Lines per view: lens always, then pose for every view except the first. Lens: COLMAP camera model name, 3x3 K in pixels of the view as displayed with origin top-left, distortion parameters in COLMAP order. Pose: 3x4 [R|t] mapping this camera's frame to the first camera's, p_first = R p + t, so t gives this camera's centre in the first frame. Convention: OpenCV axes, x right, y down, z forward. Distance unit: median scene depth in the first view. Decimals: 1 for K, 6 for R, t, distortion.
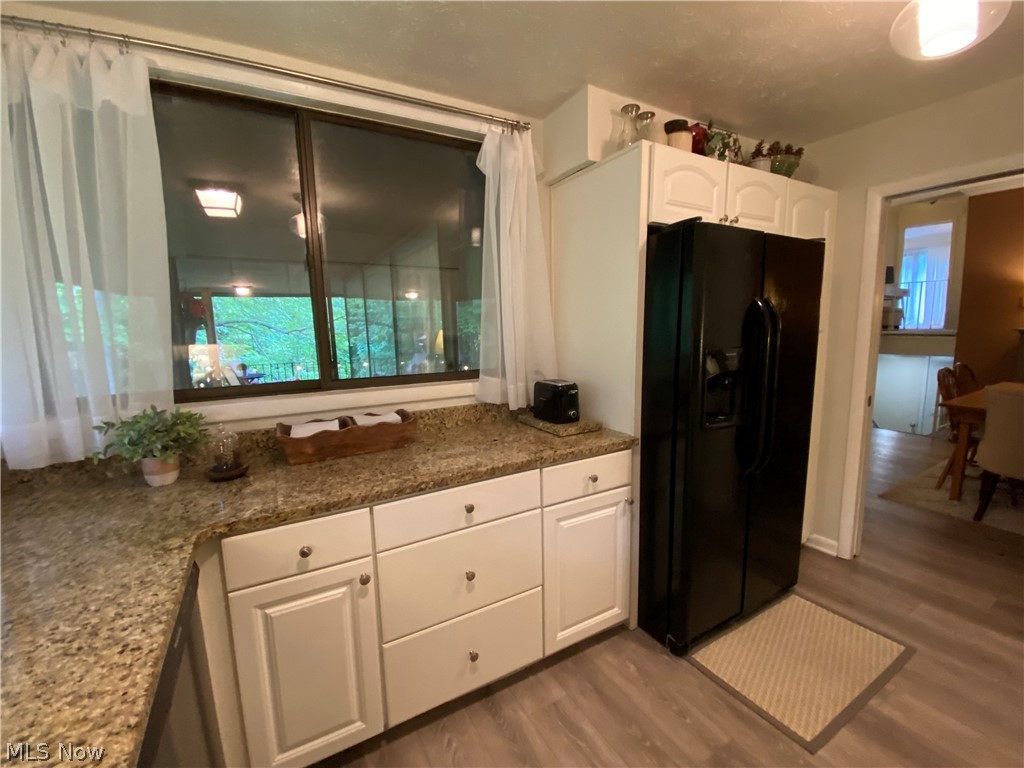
lens RADIAL K [[422.6, 0, 507.6], [0, 422.6, 387.1], [0, 0, 1]] dist [-0.020074, -0.001620]
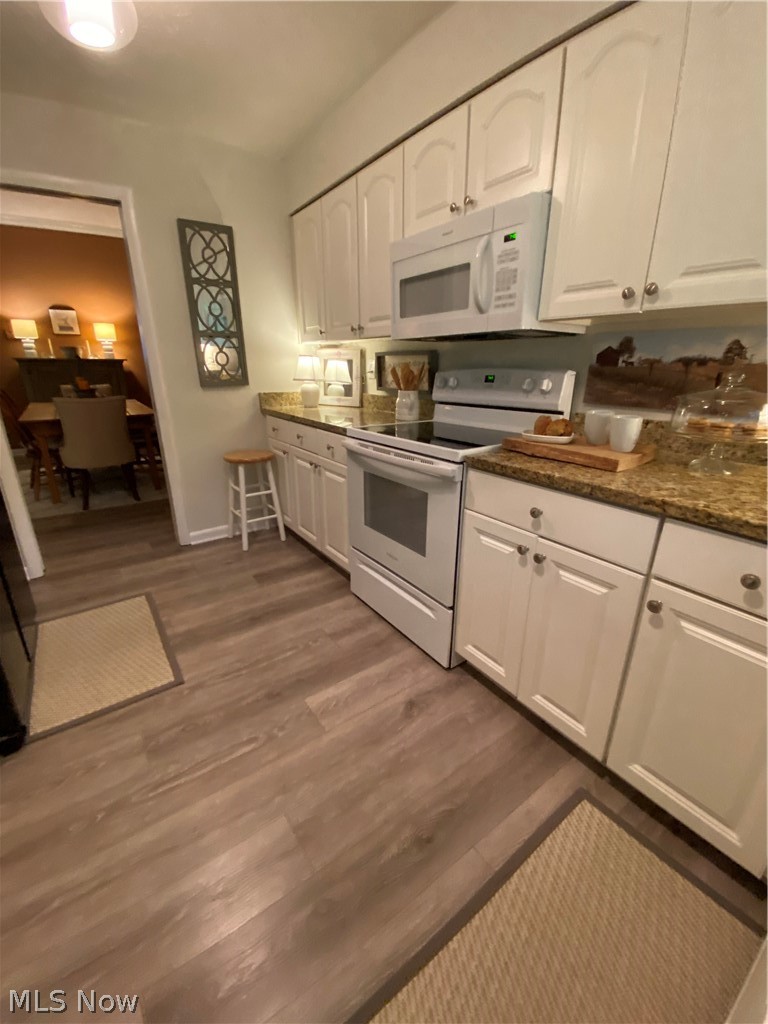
lens RADIAL K [[418.2, 0, 381.2], [0, 418.2, 510.8], [0, 0, 1]] dist [-0.009544, -0.000225]
pose [[-0.099658, -0.308409, 0.946019, -0.288177], [0.126811, 0.939063, 0.319500, 0.072716], [-0.986908, 0.151806, -0.054476, 0.344098]]
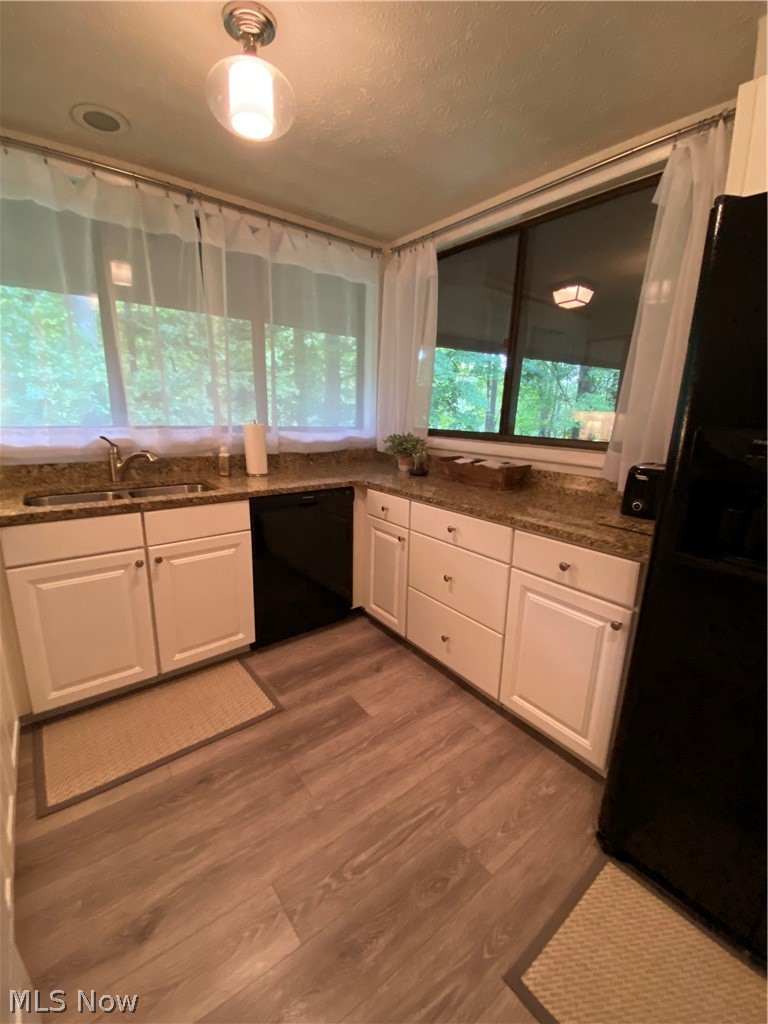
lens RADIAL K [[422.6, 0, 383.7], [0, 422.6, 517.6], [0, 0, 1]] dist [-0.020074, -0.001620]
pose [[0.147949, 0.277078, -0.949389, 1.010777], [-0.165203, 0.953389, 0.252501, -0.045501], [0.975099, 0.119485, 0.186827, 0.467315]]
